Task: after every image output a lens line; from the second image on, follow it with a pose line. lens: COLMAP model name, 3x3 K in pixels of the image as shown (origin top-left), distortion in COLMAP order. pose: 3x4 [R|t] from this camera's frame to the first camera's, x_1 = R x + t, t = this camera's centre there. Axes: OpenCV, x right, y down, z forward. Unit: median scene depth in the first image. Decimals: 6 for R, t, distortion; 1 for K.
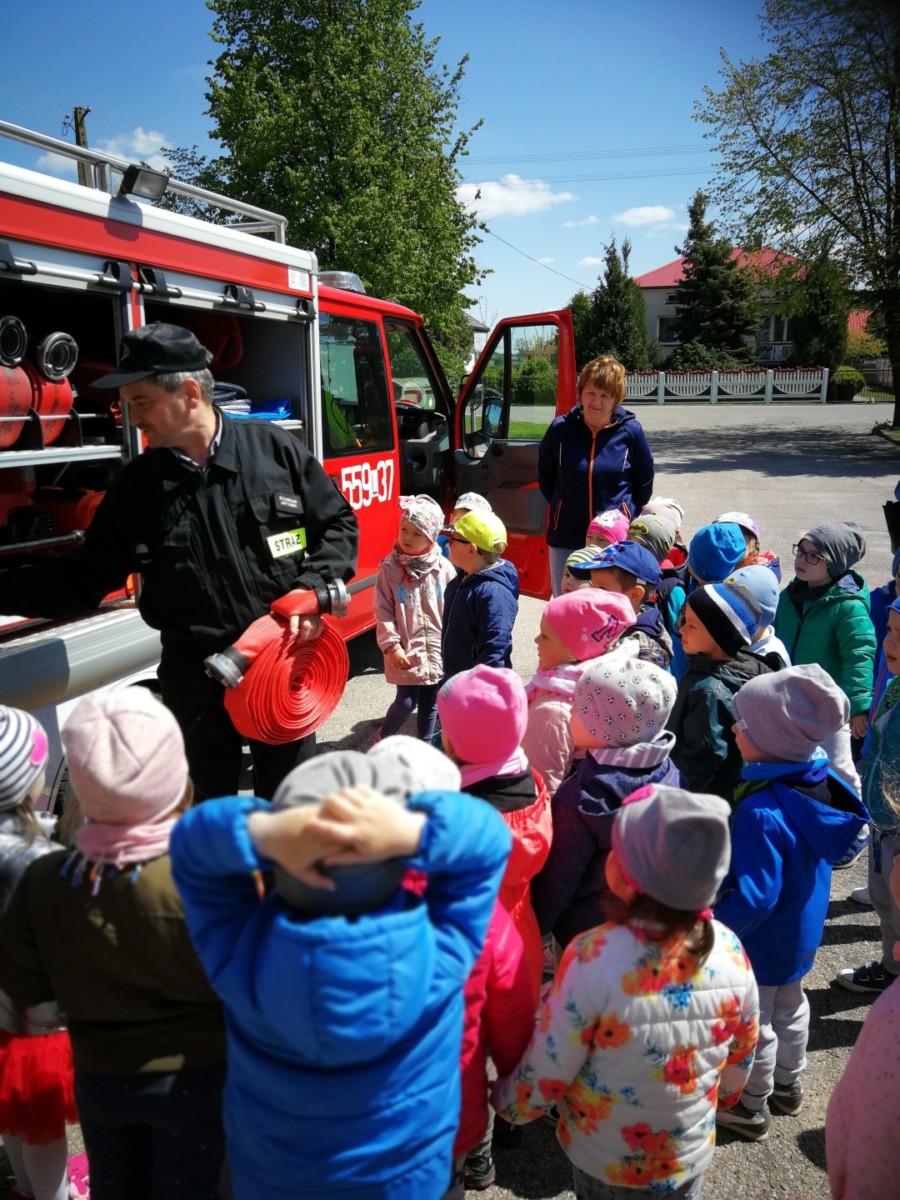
lens RADIAL K [[951.7, 0, 450.0], [0, 951.7, 600.0], [0, 0, 1]] dist [0.048647, -0.068293]
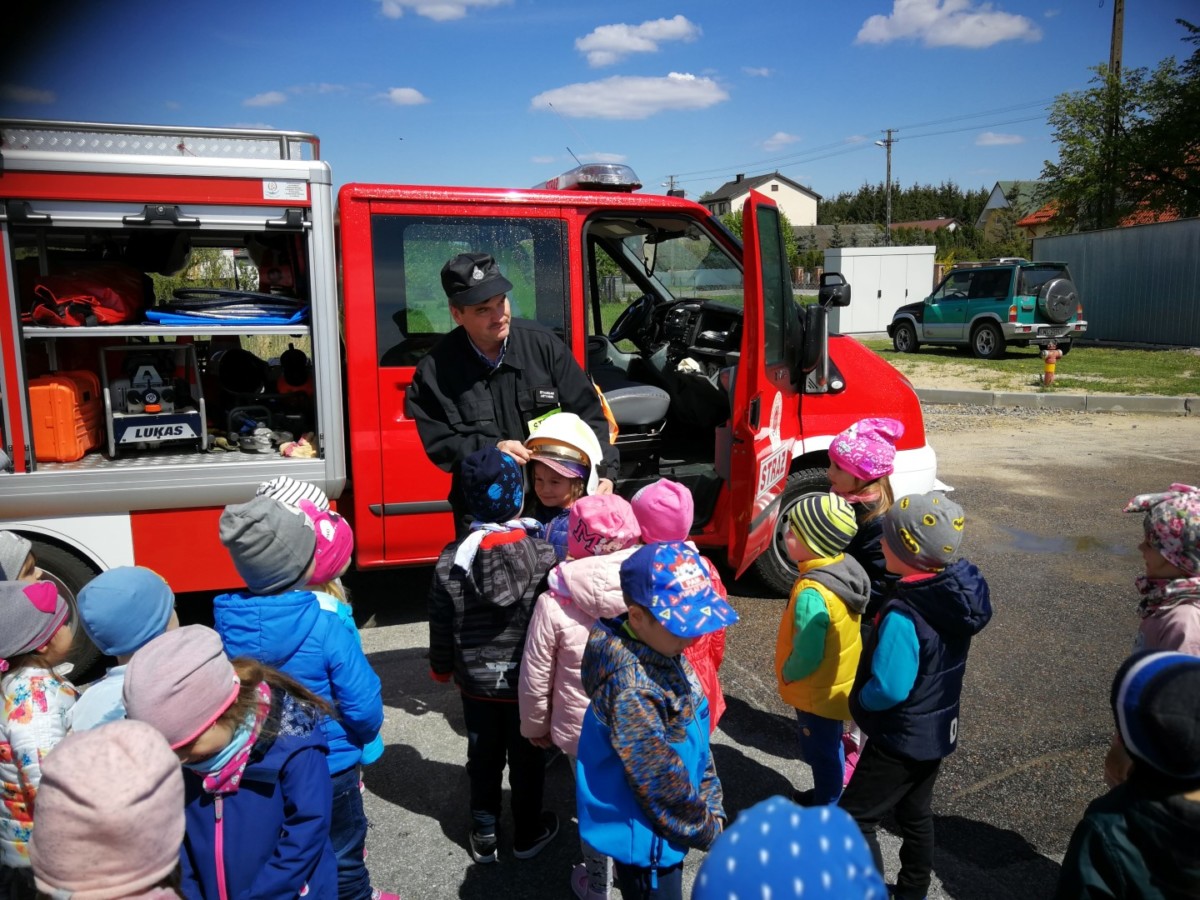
lens RADIAL K [[951.7, 0, 600.0], [0, 951.7, 450.0], [0, 0, 1]] dist [0.048647, -0.068293]
pose [[0.579168, 0.151071, -0.801088, 0.154504], [-0.175704, 0.982716, 0.058293, -0.031246], [0.796048, 0.106993, 0.595702, 0.118868]]
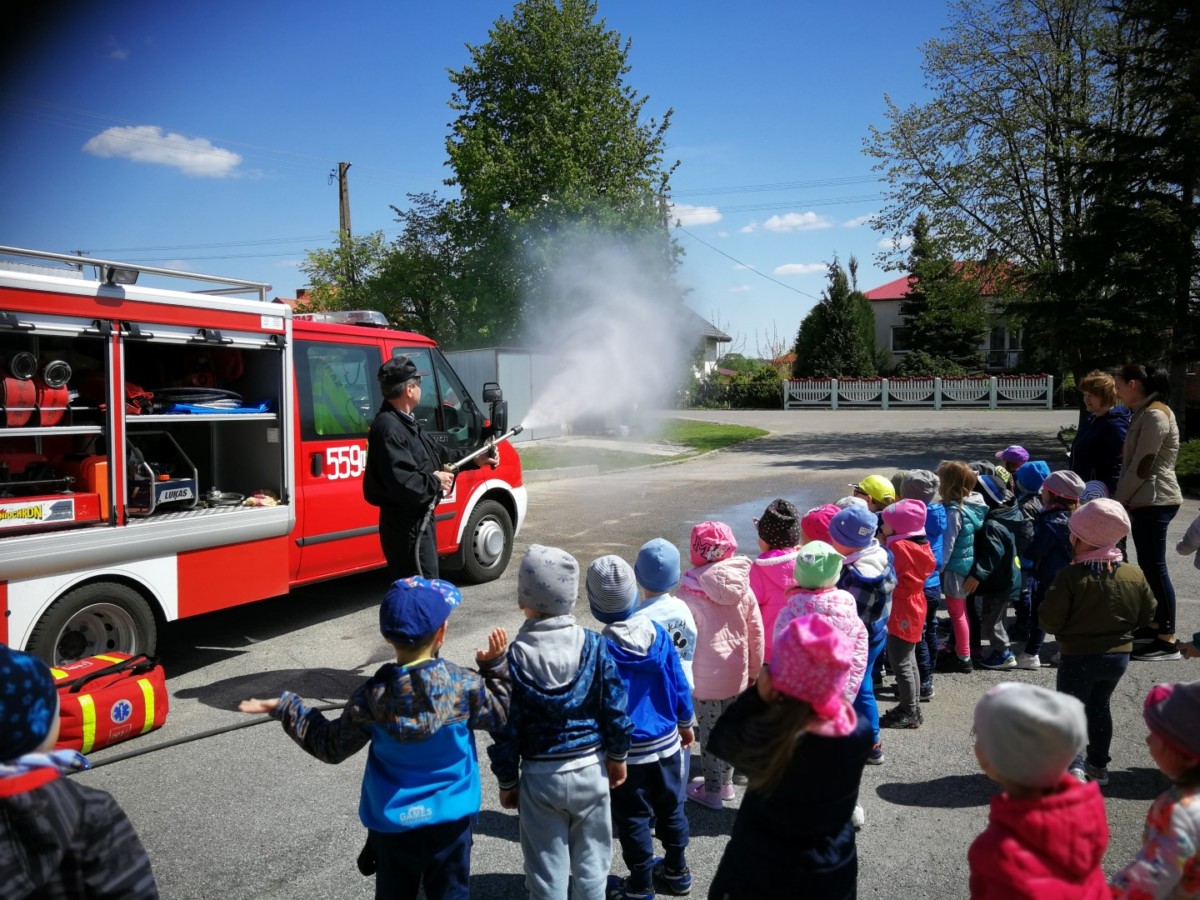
lens RADIAL K [[951.7, 0, 600.0], [0, 951.7, 450.0], [0, 0, 1]] dist [0.048647, -0.068293]
pose [[0.990606, 0.011005, -0.136303, 0.097349], [-0.032404, 0.987259, -0.155788, 0.014389], [0.132851, 0.158742, 0.978341, -0.065536]]
